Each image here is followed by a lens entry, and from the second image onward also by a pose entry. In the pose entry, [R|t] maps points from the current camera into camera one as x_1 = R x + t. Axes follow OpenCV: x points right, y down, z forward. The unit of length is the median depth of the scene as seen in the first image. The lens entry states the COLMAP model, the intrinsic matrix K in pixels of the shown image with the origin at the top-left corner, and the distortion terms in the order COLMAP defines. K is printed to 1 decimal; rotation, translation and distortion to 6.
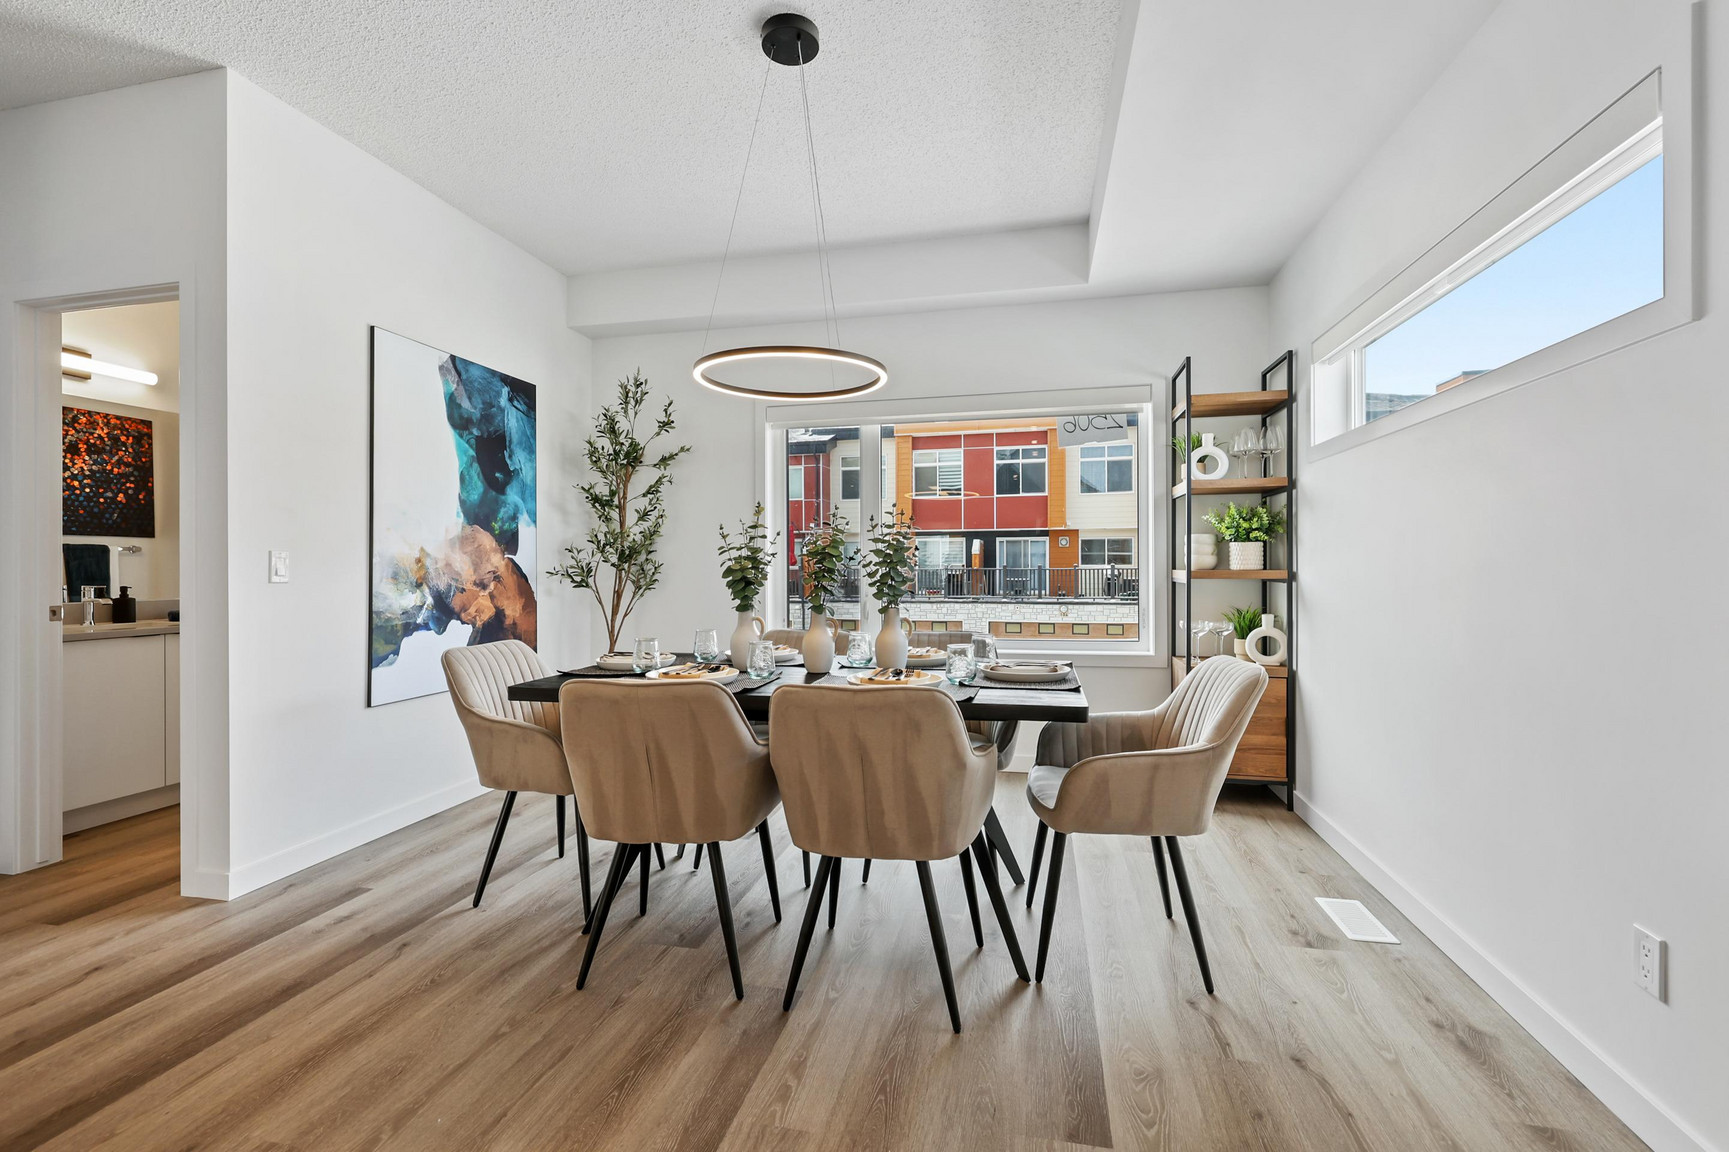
lens RADIAL K [[737.2, 0, 862.7], [0, 737.2, 566.7], [0, 0, 1]] dist [-0.000672, 0.000875]
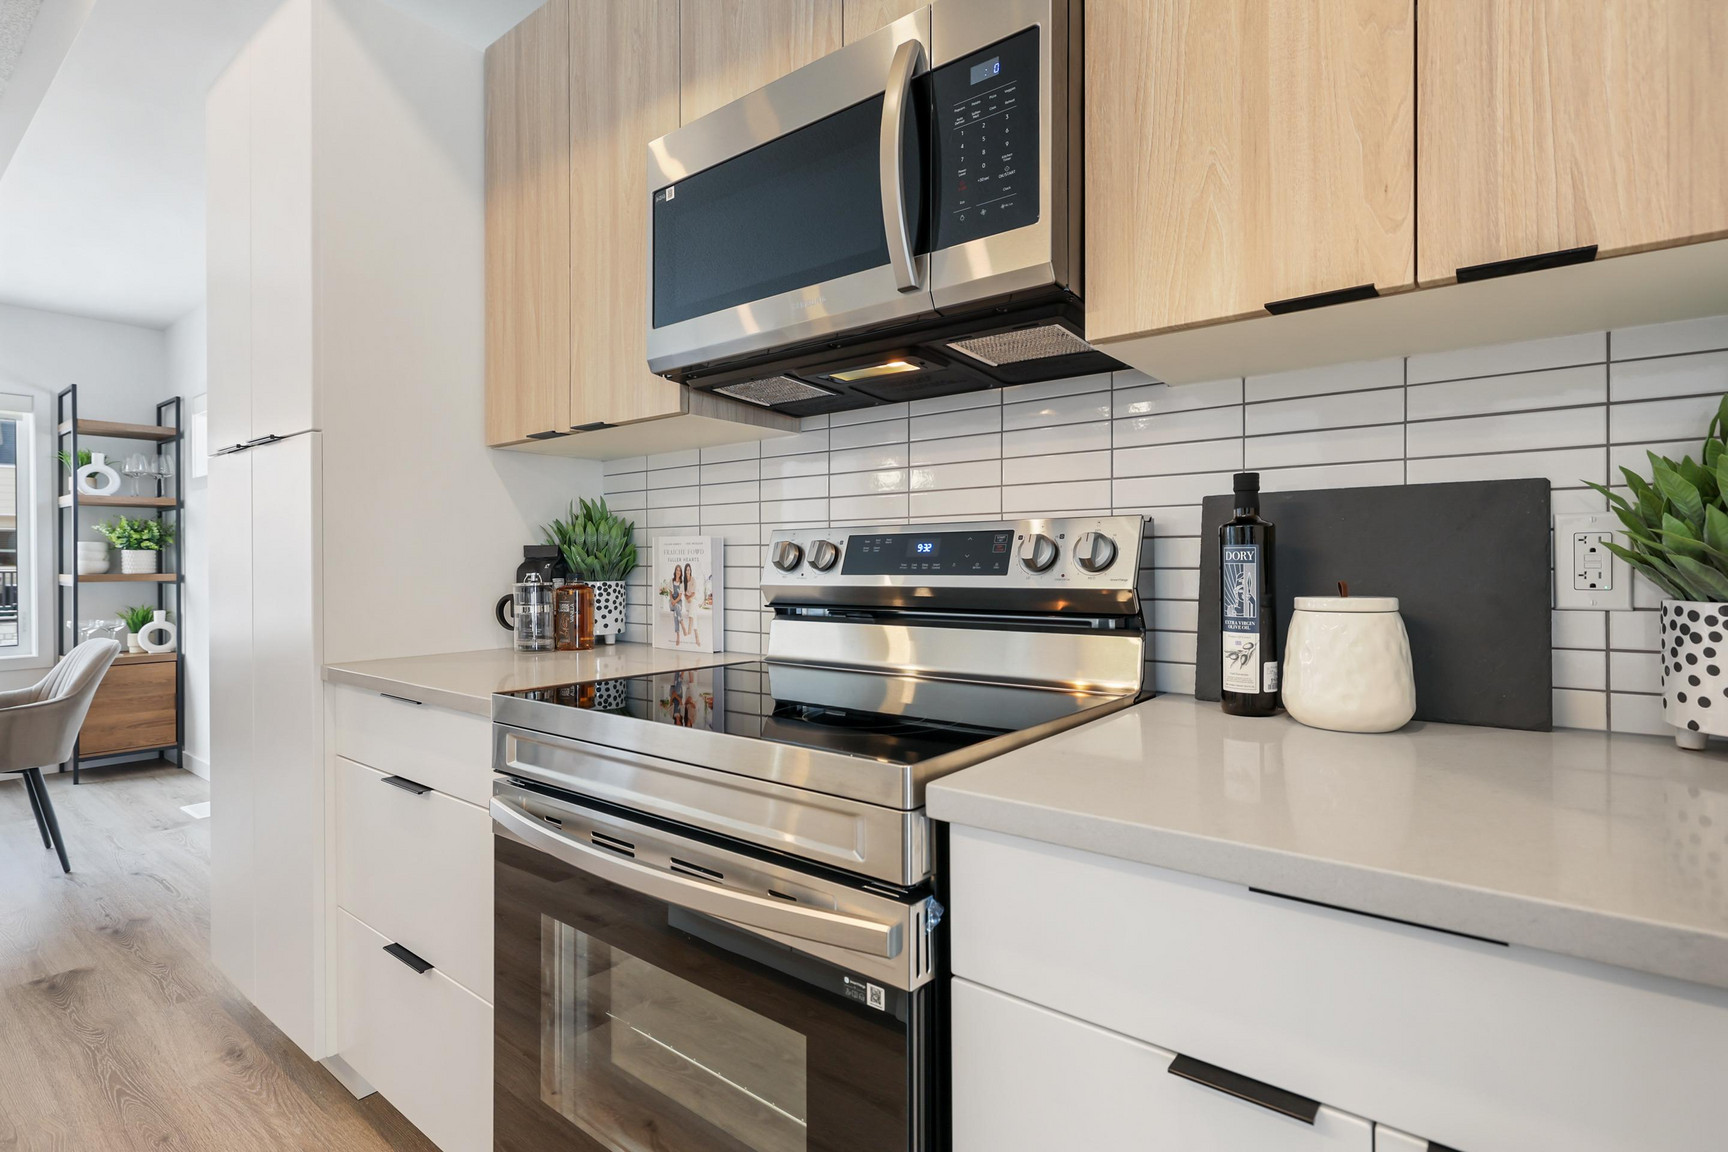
lens RADIAL K [[843.3, 0, 865.4], [0, 843.3, 566.1], [0, 0, 1]] dist [0.001289, -0.000291]
pose [[0.425623, -0.001540, 0.904899, -0.171212], [0.002880, 0.999996, 0.000348, -0.004062], [-0.904896, 0.002458, 0.425626, -0.522117]]
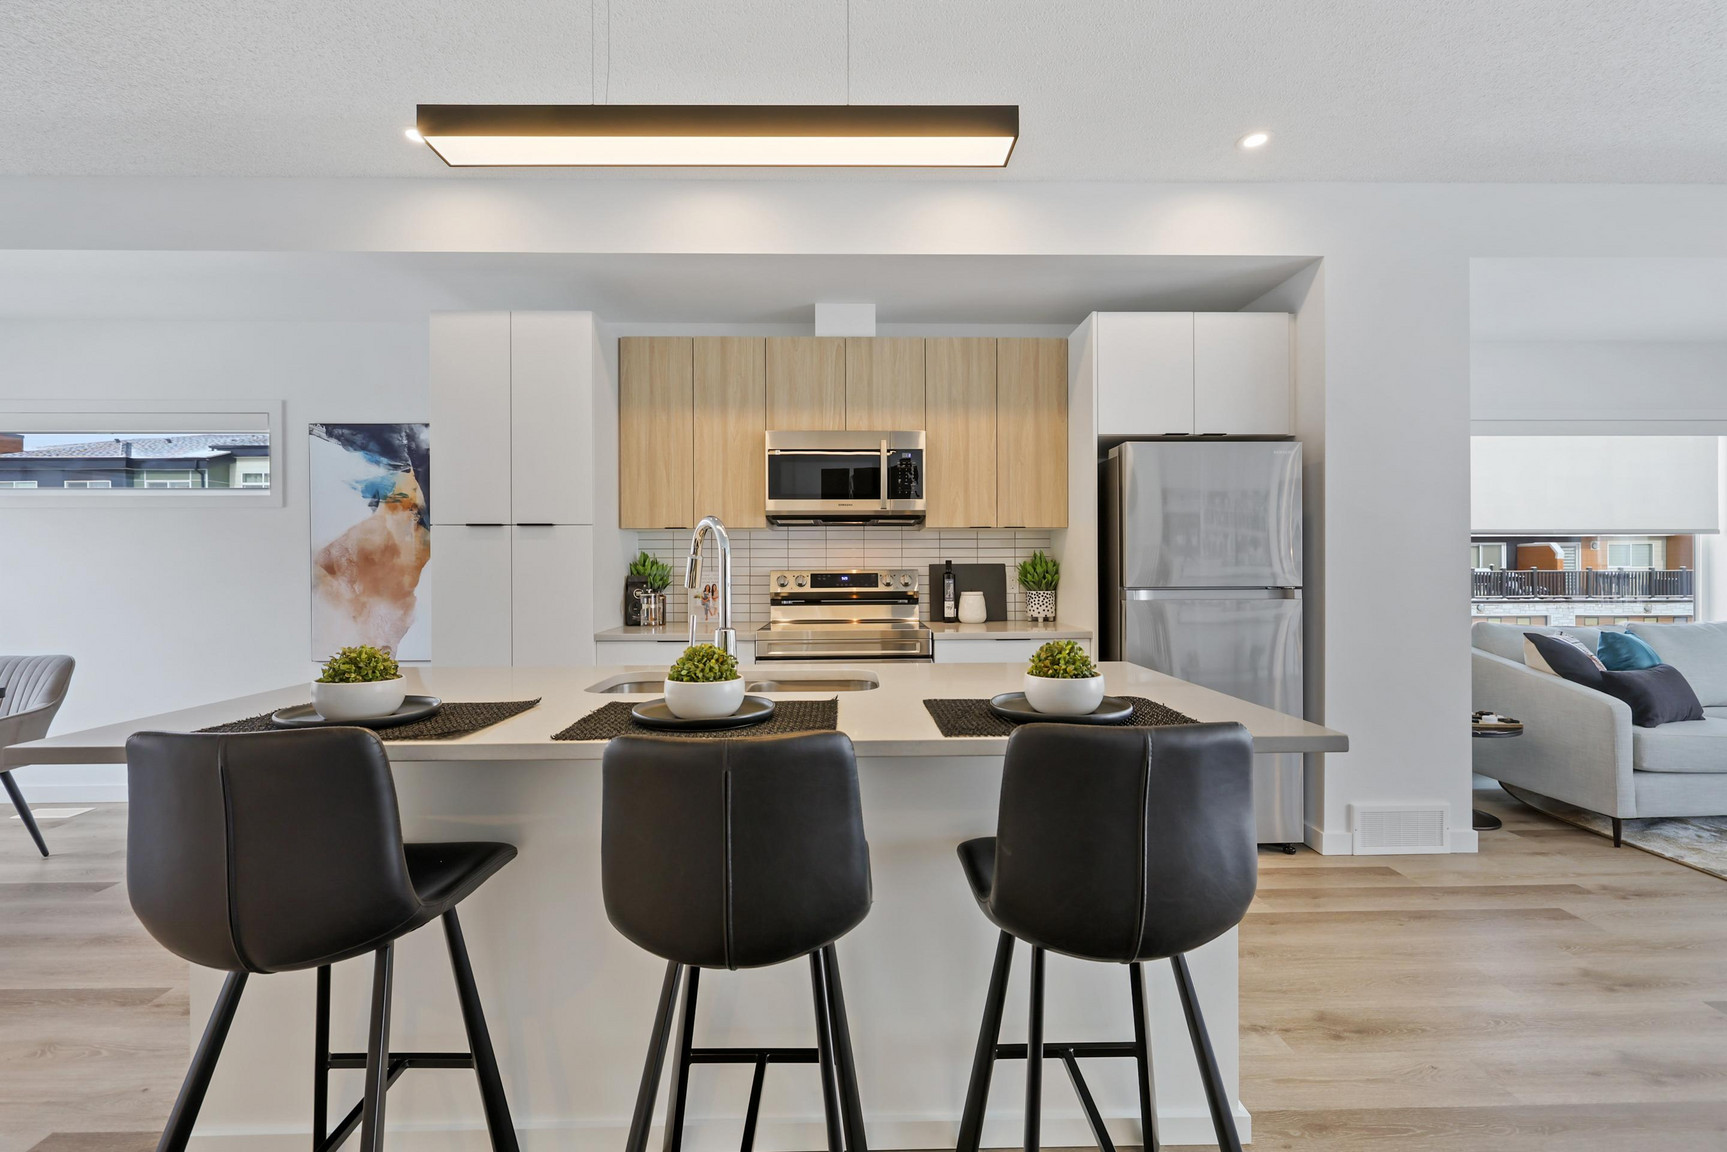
lens RADIAL K [[736.4, 0, 871.7], [0, 736.4, 572.1], [0, 0, 1]] dist [-0.000672, 0.000875]
pose [[-0.251426, -0.001412, 0.967876, -0.748056], [0.004943, 0.999984, 0.002743, -0.022348], [-0.967864, 0.005474, -0.251415, -0.186457]]
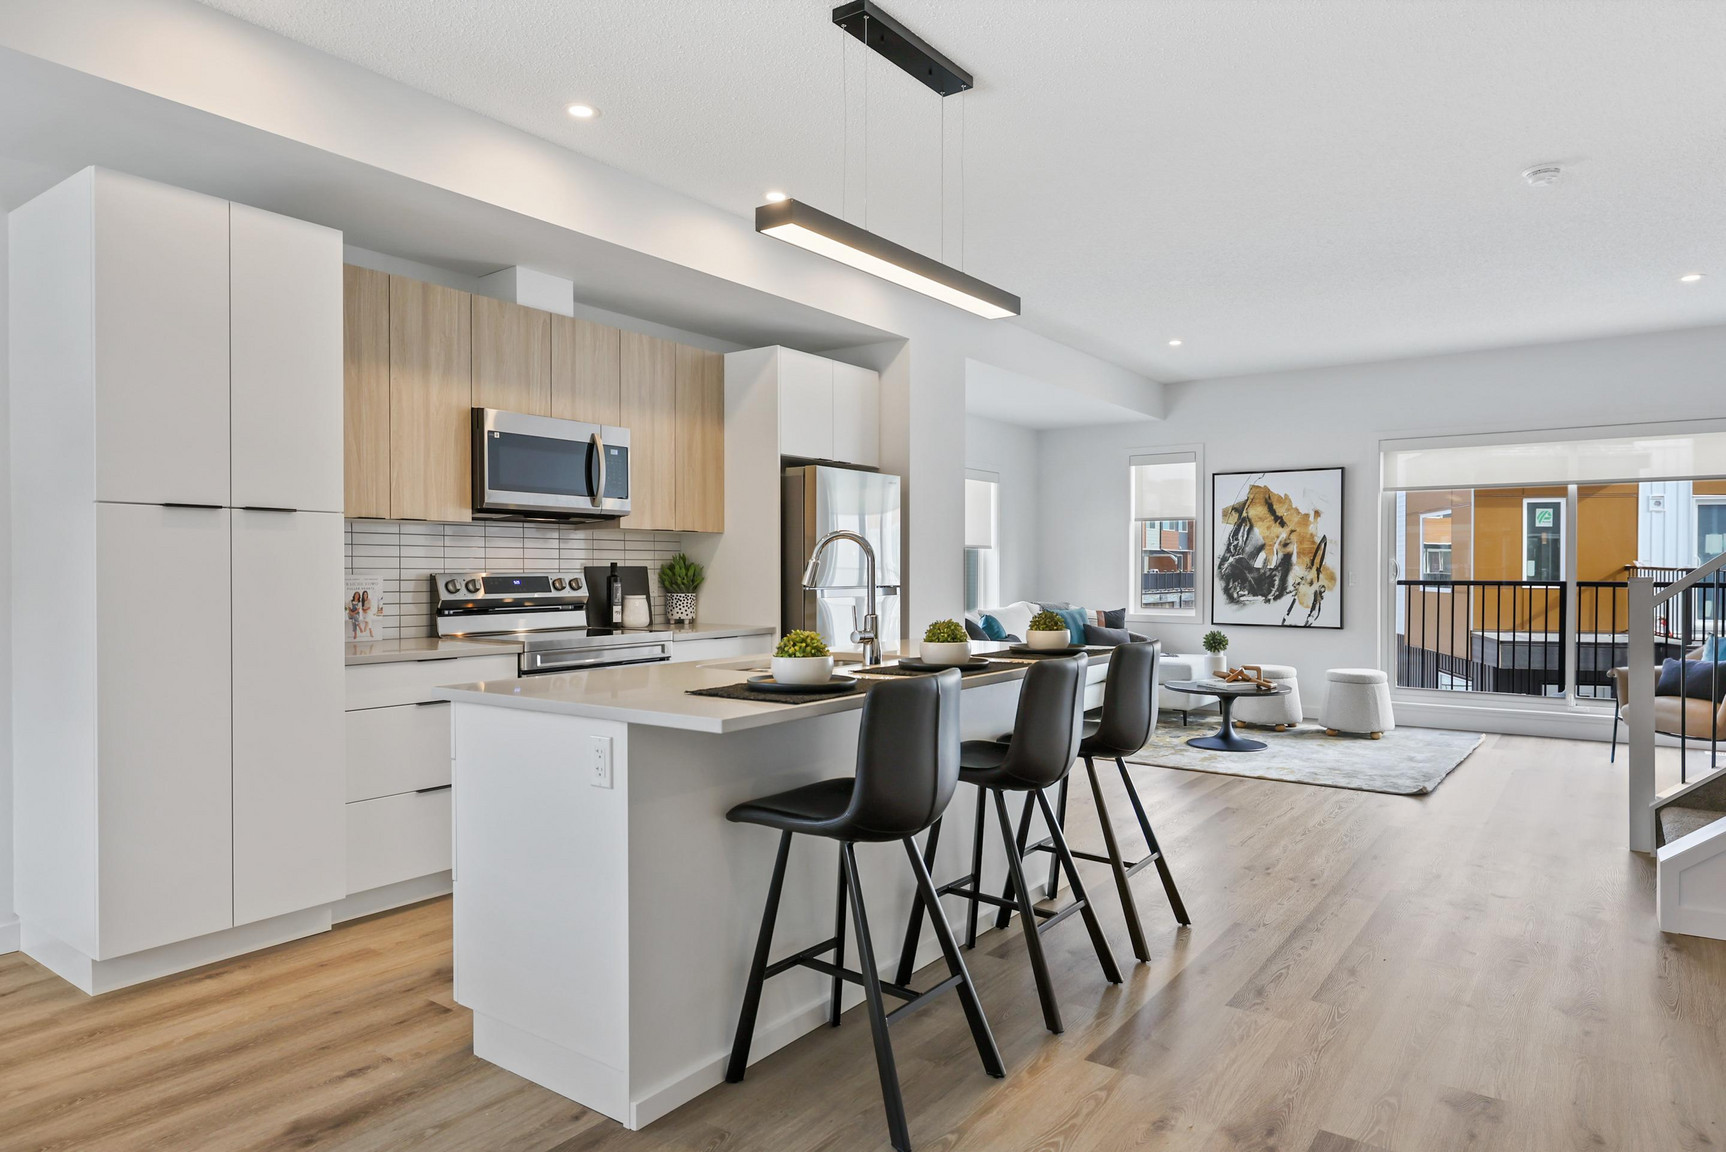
lens RADIAL K [[1049.3, 0, 861.3], [0, 1049.3, 583.2], [0, 0, 1]] dist [0.014980, -0.001183]
pose [[-0.922892, -0.002177, 0.385052, -0.627334], [0.003024, 0.999912, 0.012903, -0.024862], [-0.385047, 0.013073, -0.922805, 0.535537]]
